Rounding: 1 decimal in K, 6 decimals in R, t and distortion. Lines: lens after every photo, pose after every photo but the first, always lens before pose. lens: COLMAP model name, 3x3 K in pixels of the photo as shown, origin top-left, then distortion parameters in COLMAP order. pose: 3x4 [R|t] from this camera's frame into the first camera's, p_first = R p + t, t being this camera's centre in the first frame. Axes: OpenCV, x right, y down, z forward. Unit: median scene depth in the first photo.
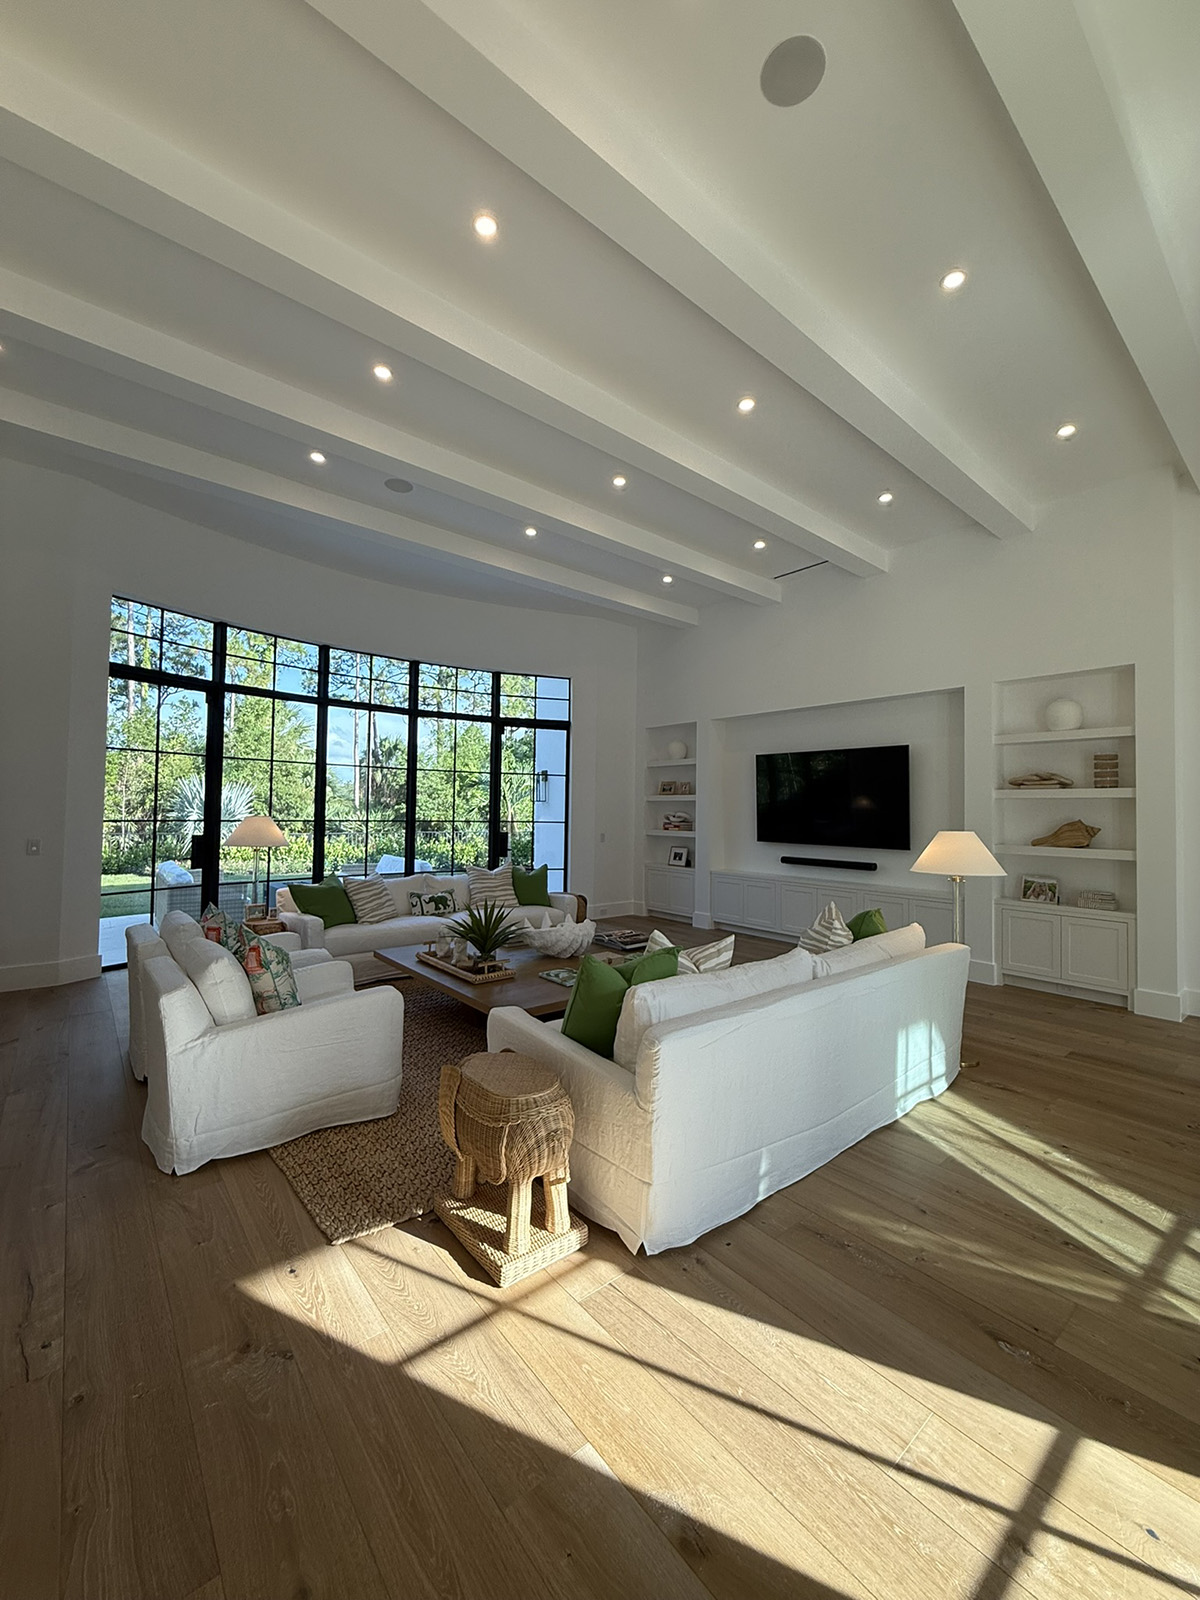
lens RADIAL K [[636.6, 0, 604.2], [0, 636.6, 795.3], [0, 0, 1]] dist [-0.000498, 0.000104]
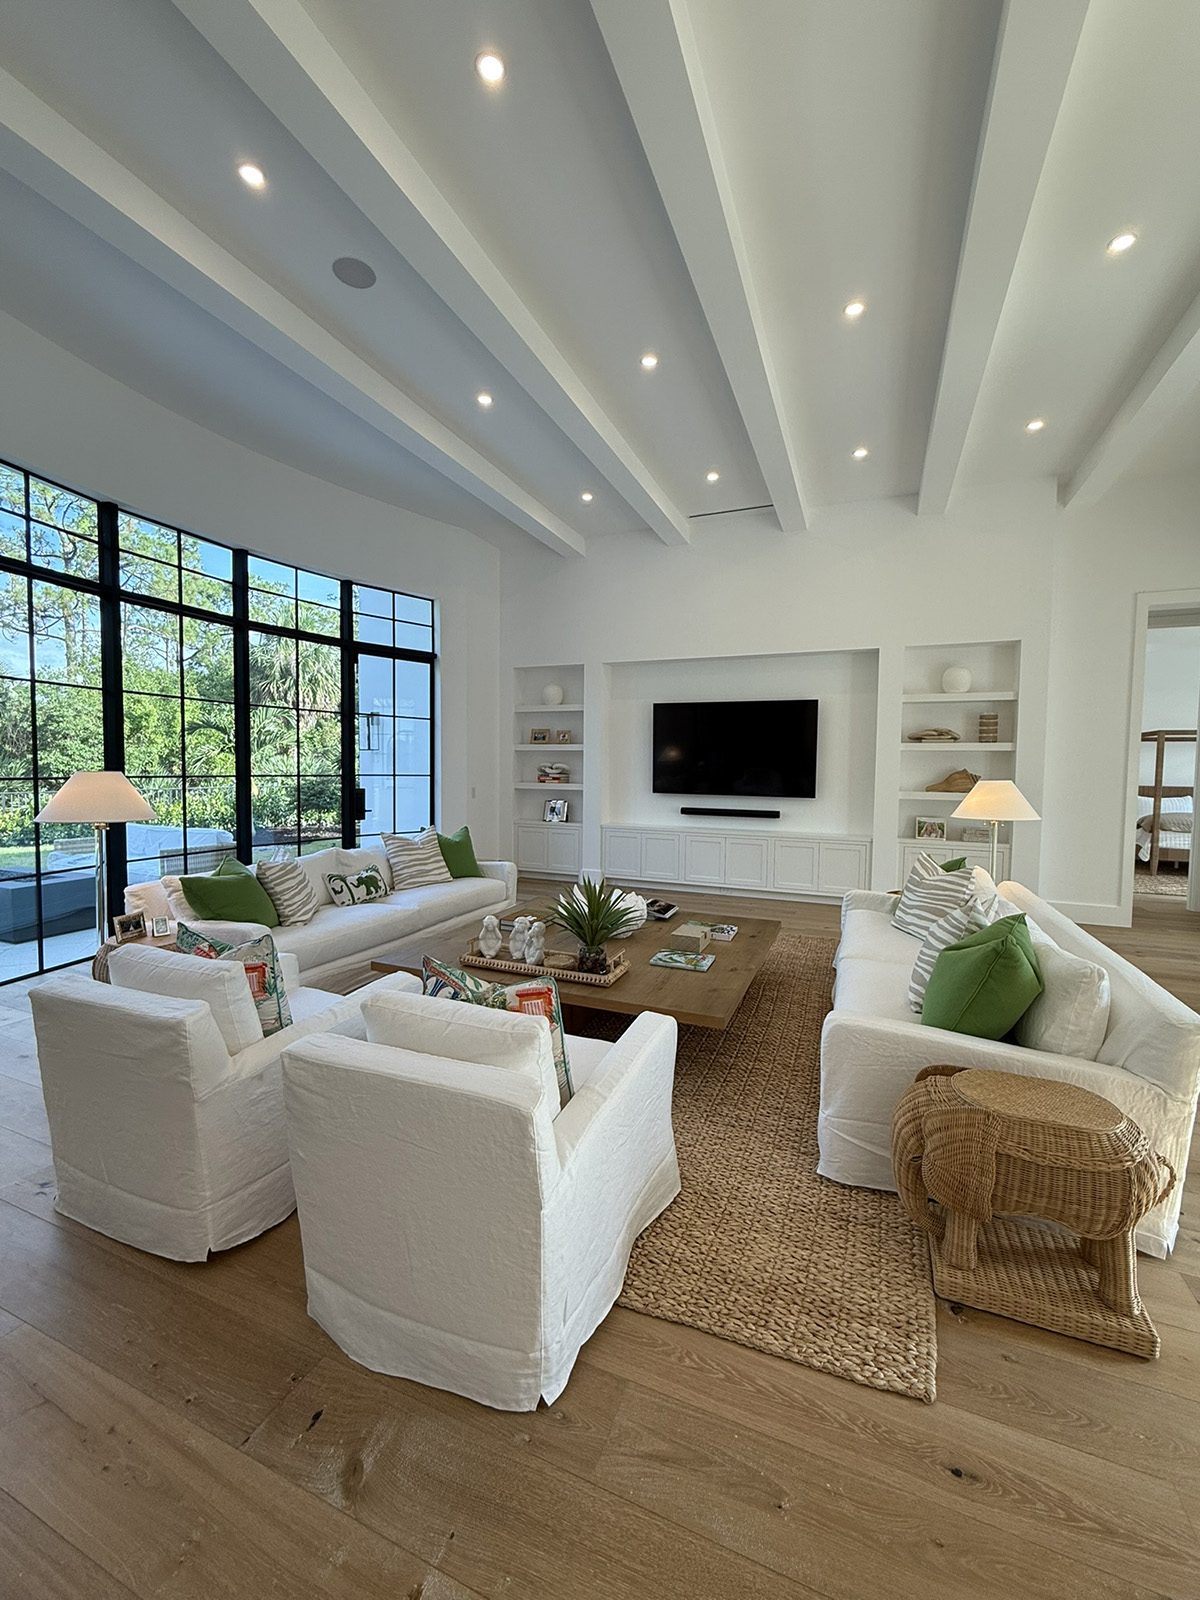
lens RADIAL K [[644.0, 0, 600.2], [0, 644.0, 797.0], [0, 0, 1]] dist [-0.000998, 0.000566]
pose [[0.887158, -0.026619, 0.460697, -0.294640], [-0.010497, 0.996912, 0.077816, 0.002813], [-0.461346, -0.073871, 0.884140, 0.170631]]
